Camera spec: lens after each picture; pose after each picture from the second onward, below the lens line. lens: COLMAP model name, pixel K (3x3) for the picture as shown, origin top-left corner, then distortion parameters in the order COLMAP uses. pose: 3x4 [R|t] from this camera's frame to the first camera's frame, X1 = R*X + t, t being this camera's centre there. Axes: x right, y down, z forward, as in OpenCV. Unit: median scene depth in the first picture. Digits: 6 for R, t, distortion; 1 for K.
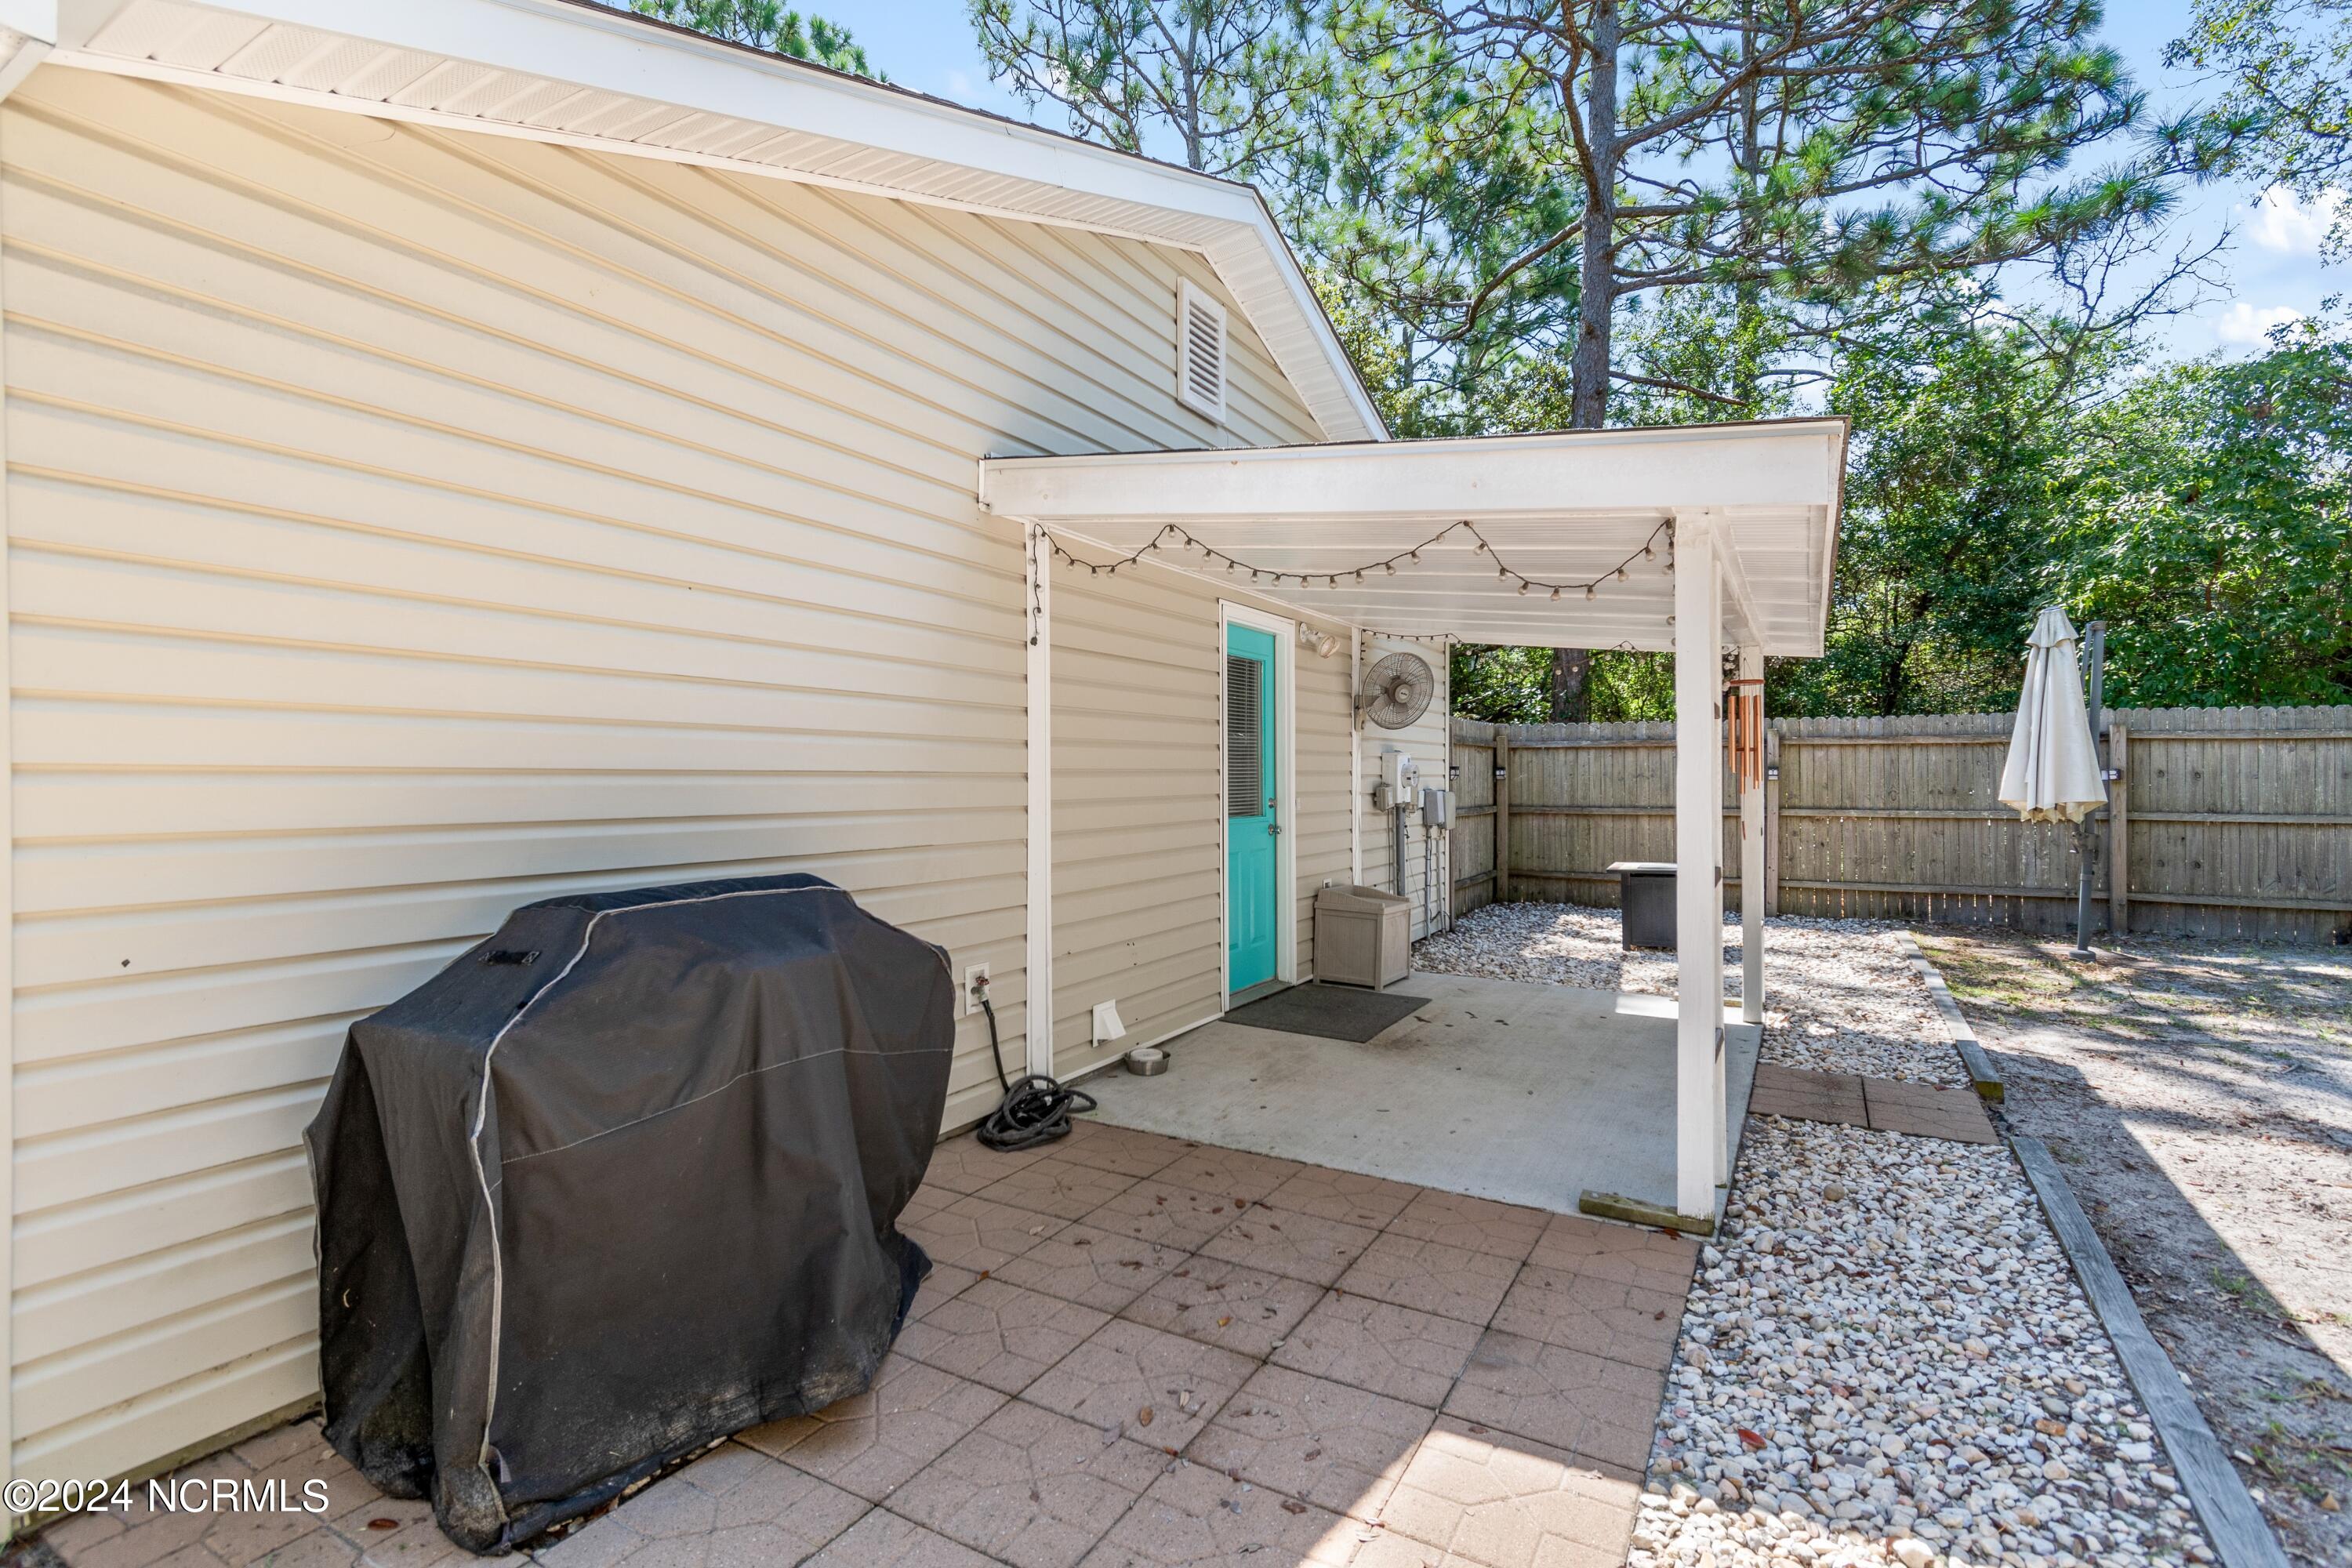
lens RADIAL K [[1117.9, 0, 1176.0], [0, 1117.9, 784.0], [0, 0, 1]] dist [-0.002479, -0.000595]
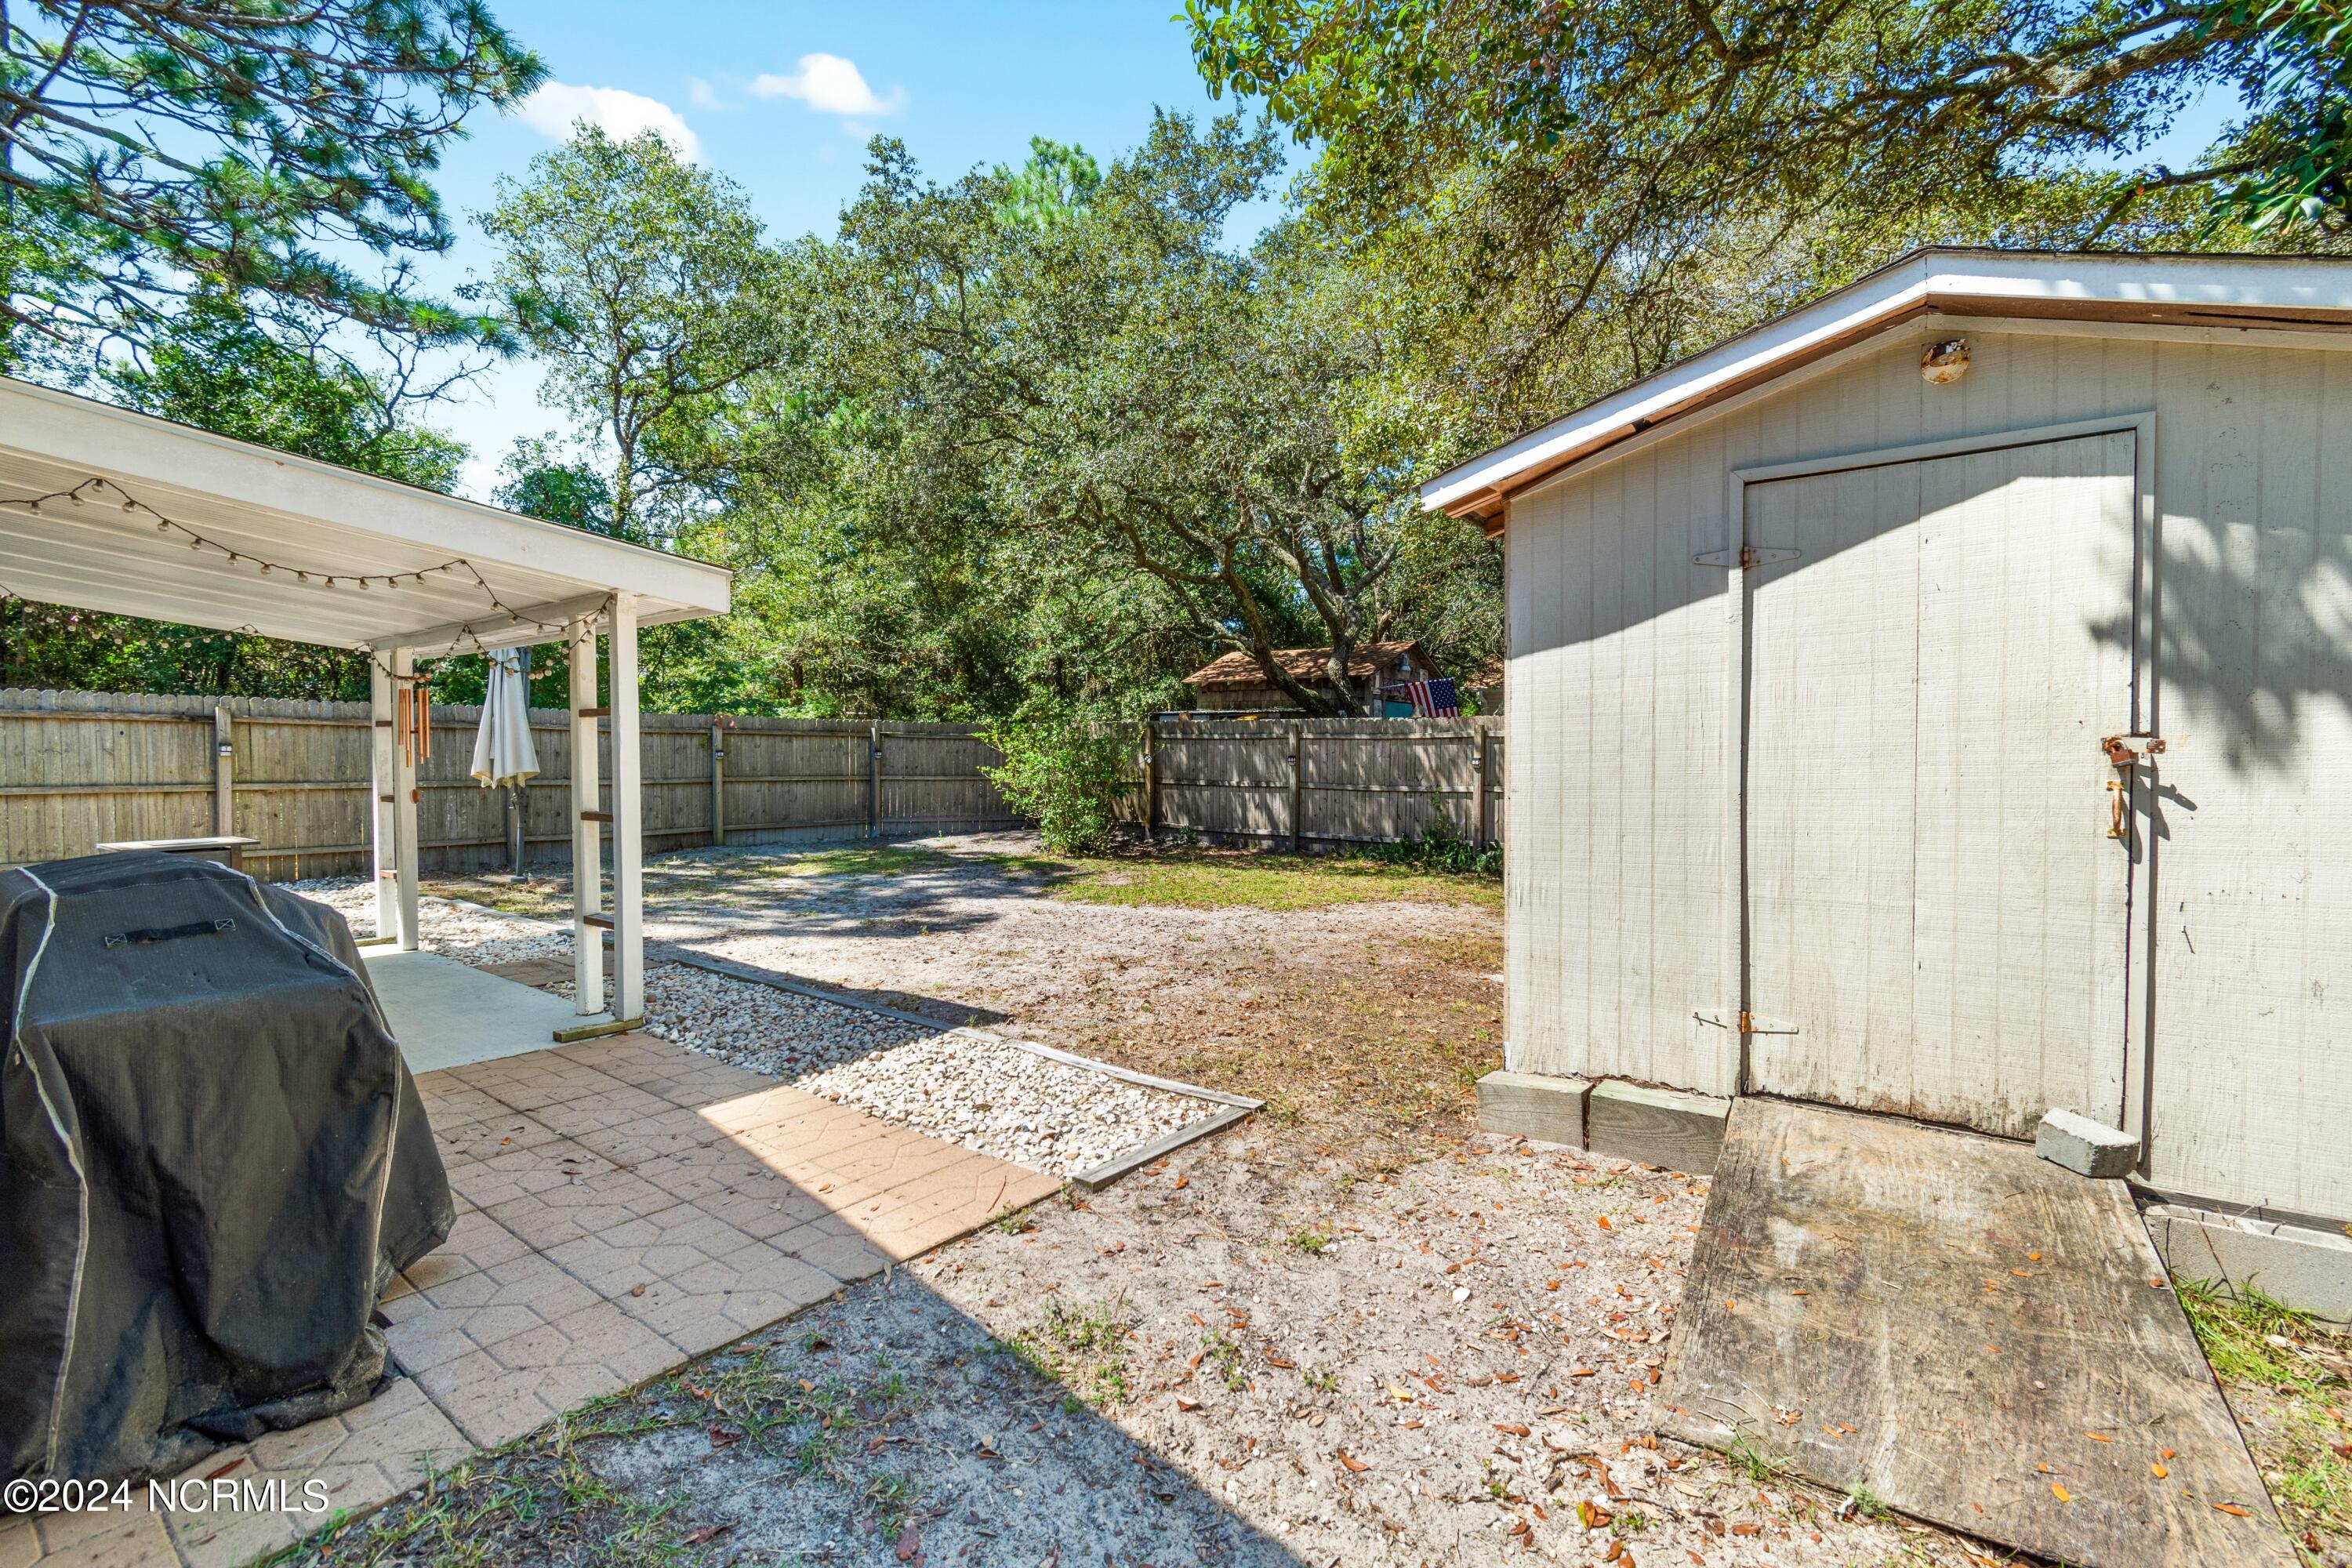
lens RADIAL K [[1059.2, 0, 1168.6], [0, 1059.2, 782.5], [0, 0, 1]] dist [0.001484, -0.000605]
pose [[0.126286, -0.021284, 0.991766, -0.758241], [0.001564, 0.999773, 0.021257, 0.002640], [-0.991993, -0.001133, 0.126291, 0.008256]]
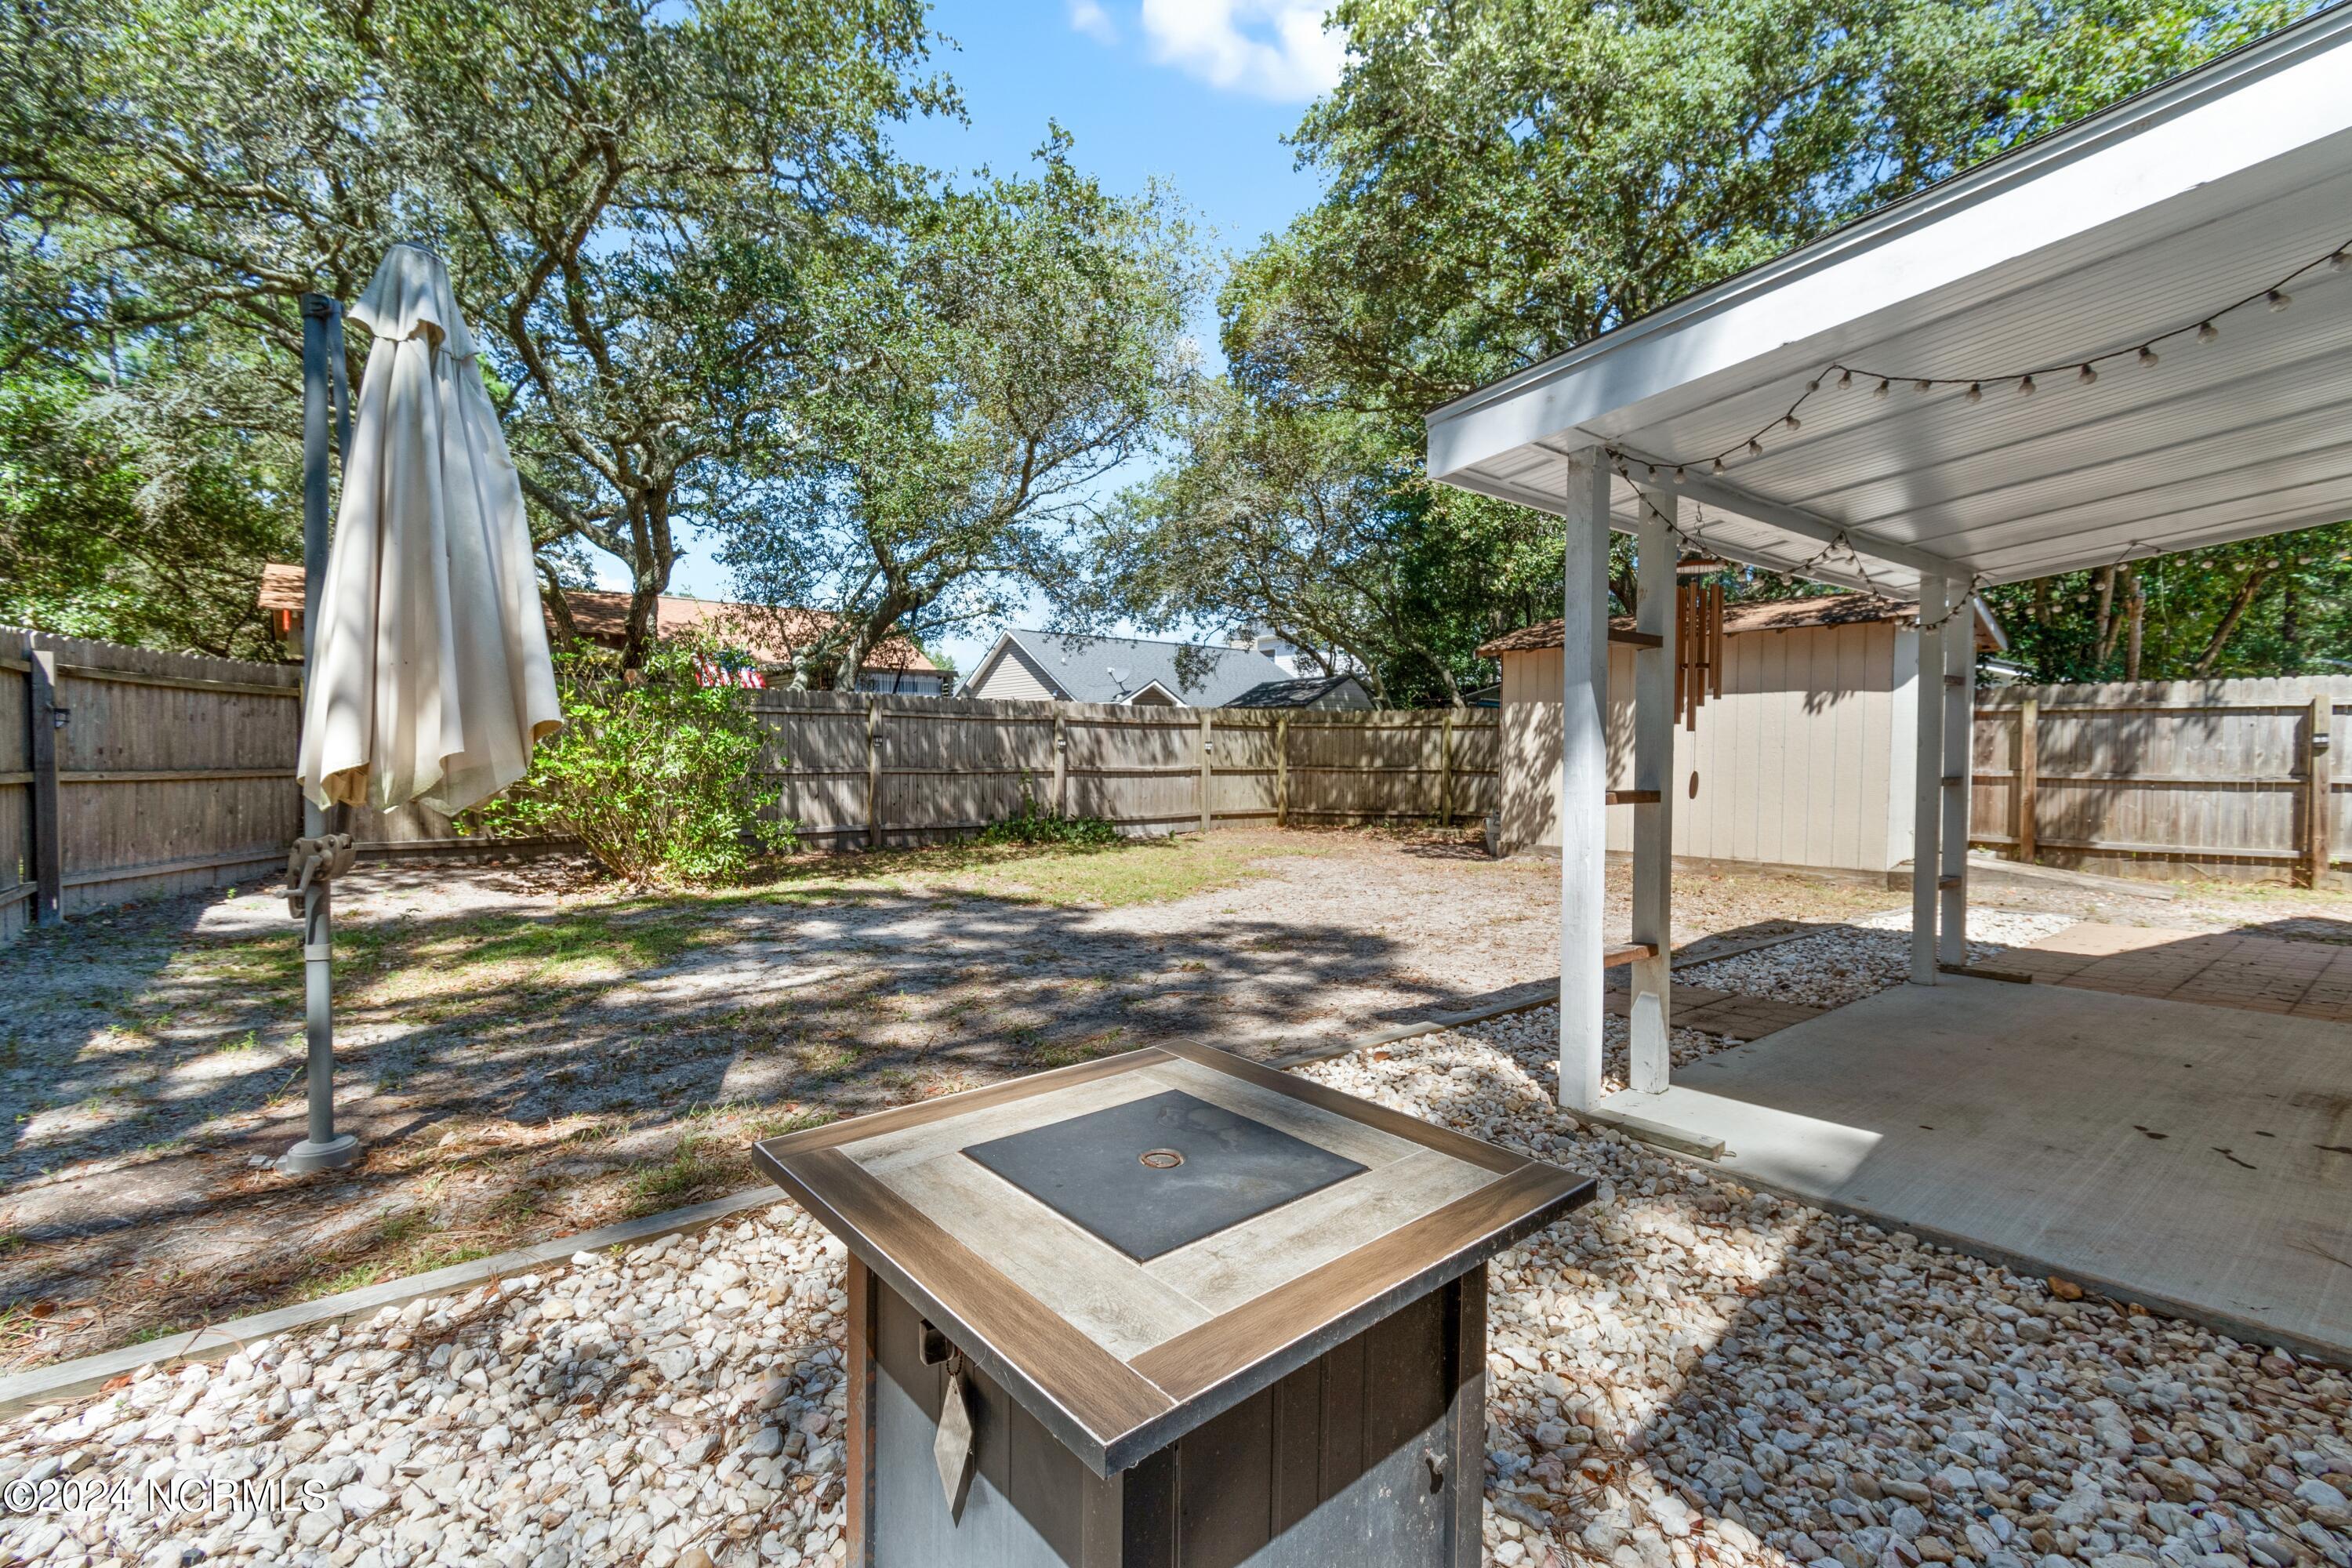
lens RADIAL K [[1059.2, 0, 1168.6], [0, 1059.2, 782.5], [0, 0, 1]] dist [0.001484, -0.000605]
pose [[-0.934541, -0.010160, 0.355711, 0.824072], [0.000575, 0.999548, 0.030061, 0.033396], [-0.355855, 0.028298, -0.934112, 2.334488]]
